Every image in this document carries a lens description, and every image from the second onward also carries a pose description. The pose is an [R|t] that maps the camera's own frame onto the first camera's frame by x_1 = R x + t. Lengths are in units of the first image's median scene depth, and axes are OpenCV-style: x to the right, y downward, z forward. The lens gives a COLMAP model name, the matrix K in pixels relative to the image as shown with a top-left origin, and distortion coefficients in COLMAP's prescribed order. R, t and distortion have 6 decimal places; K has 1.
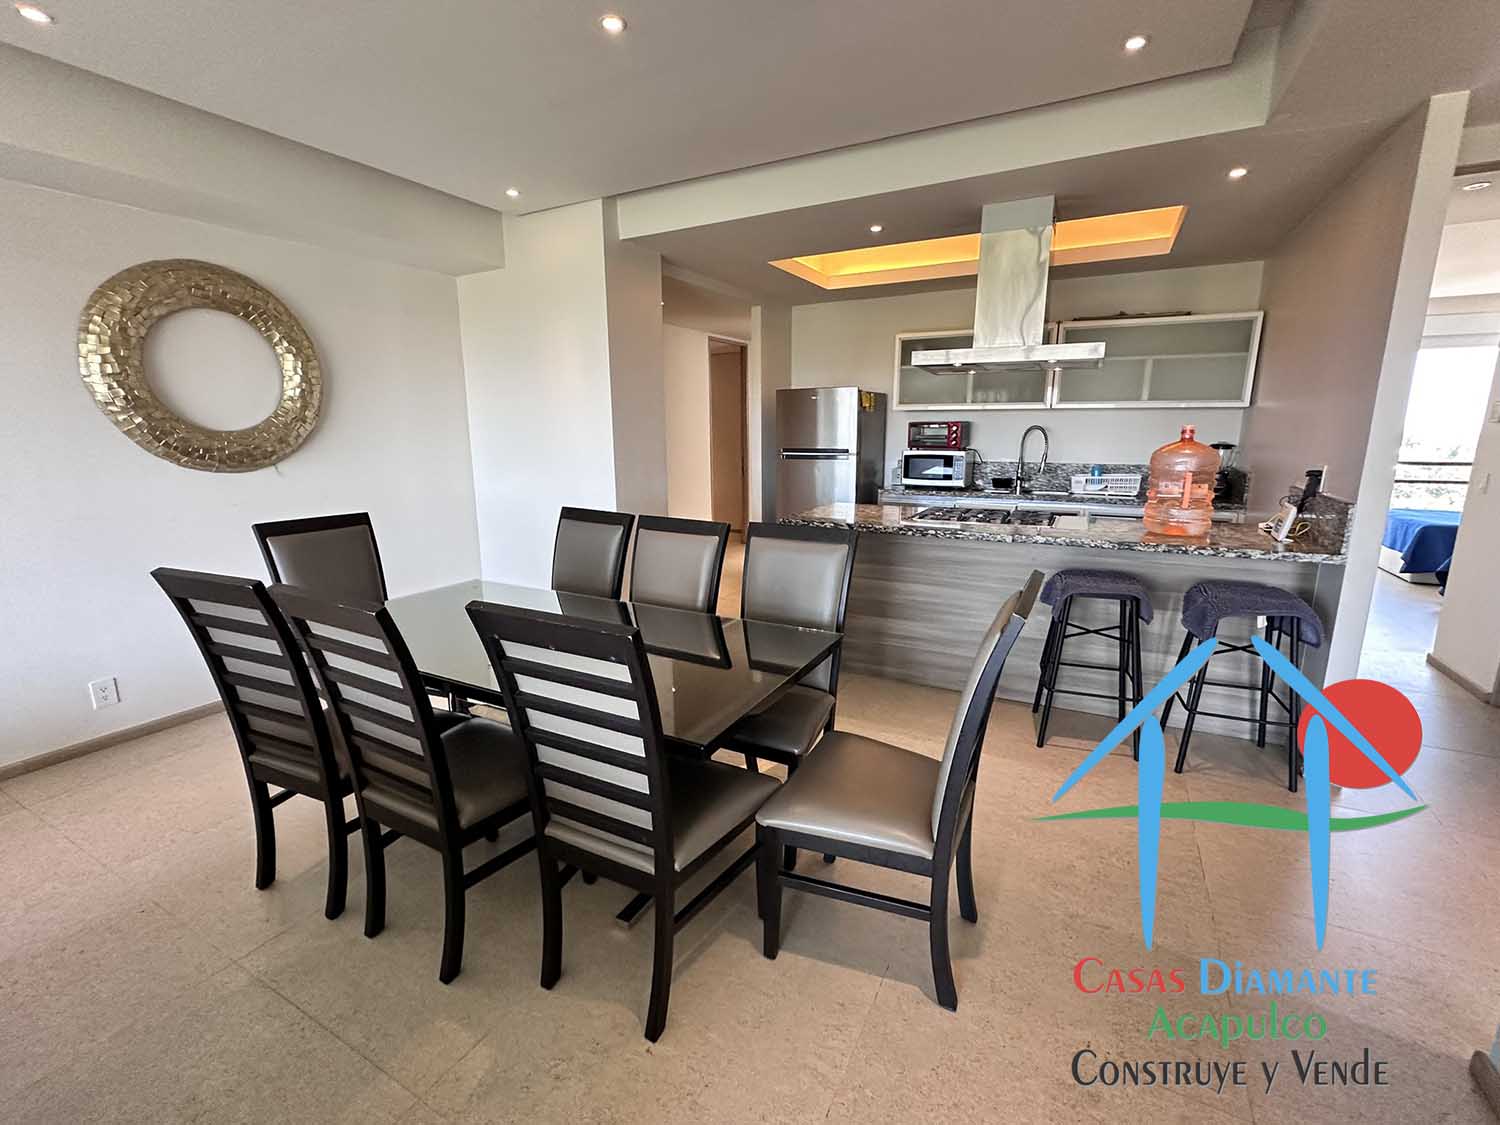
lens RADIAL K [[658.0, 0, 753.0], [0, 658.0, 559.4], [0, 0, 1]] dist [0.000633, -0.000545]
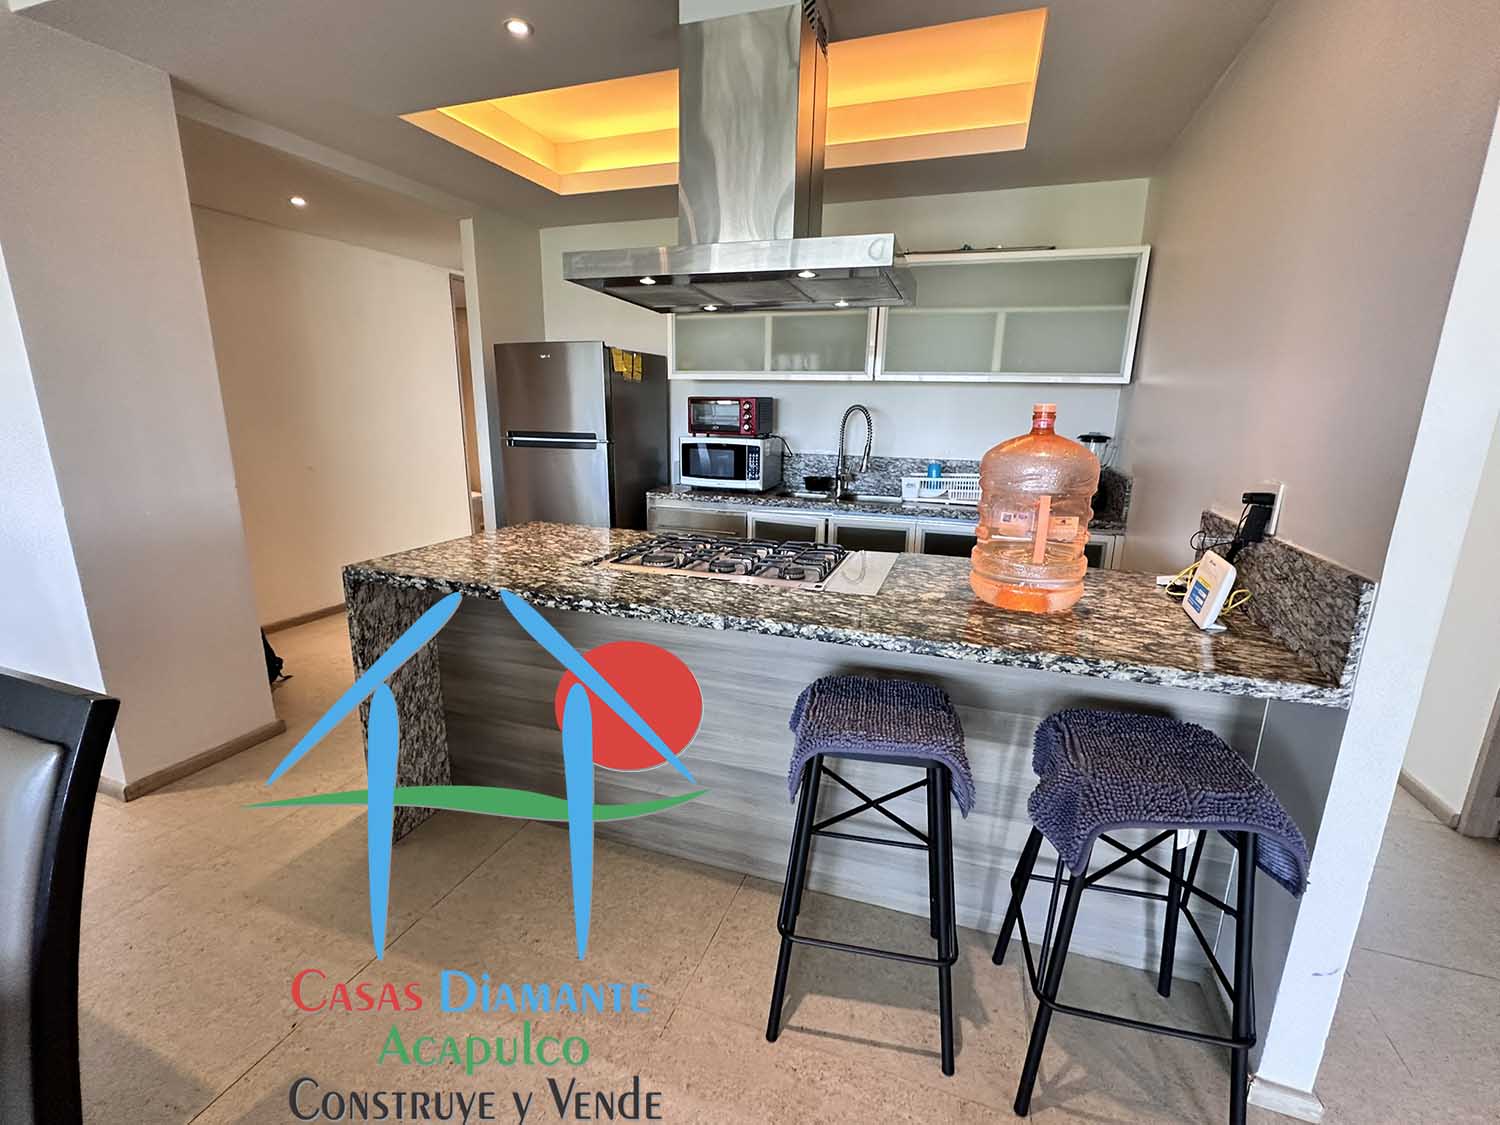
lens RADIAL K [[658.0, 0, 758.7], [0, 658.0, 560.1], [0, 0, 1]] dist [0.000633, -0.000545]
pose [[0.987502, -0.015842, 0.156811, 0.244549], [0.011100, 0.999456, 0.031066, -0.067995], [-0.157217, -0.028937, 0.987140, 0.357344]]
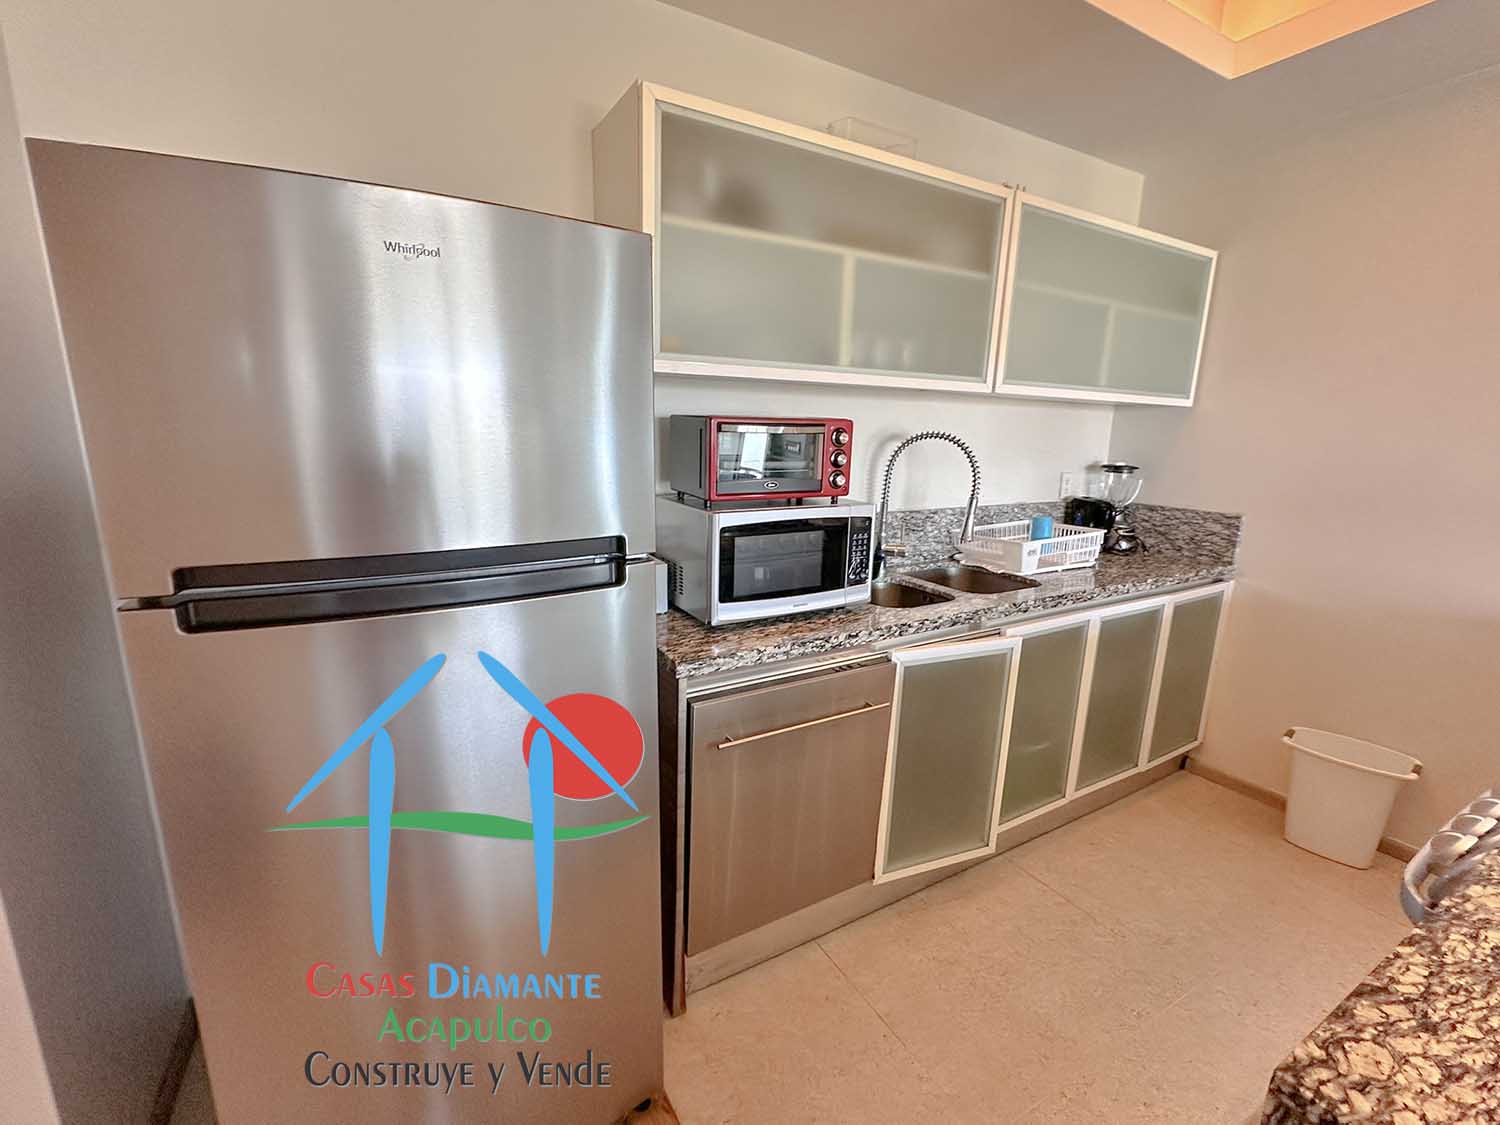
lens RADIAL K [[658.0, 0, 744.5], [0, 658.0, 573.3], [0, 0, 1]] dist [0.000633, -0.000545]
pose [[0.521131, -0.176416, 0.835045, -0.019062], [0.151385, 0.981996, 0.112986, -0.211231], [-0.839944, 0.067533, 0.538455, 1.030288]]
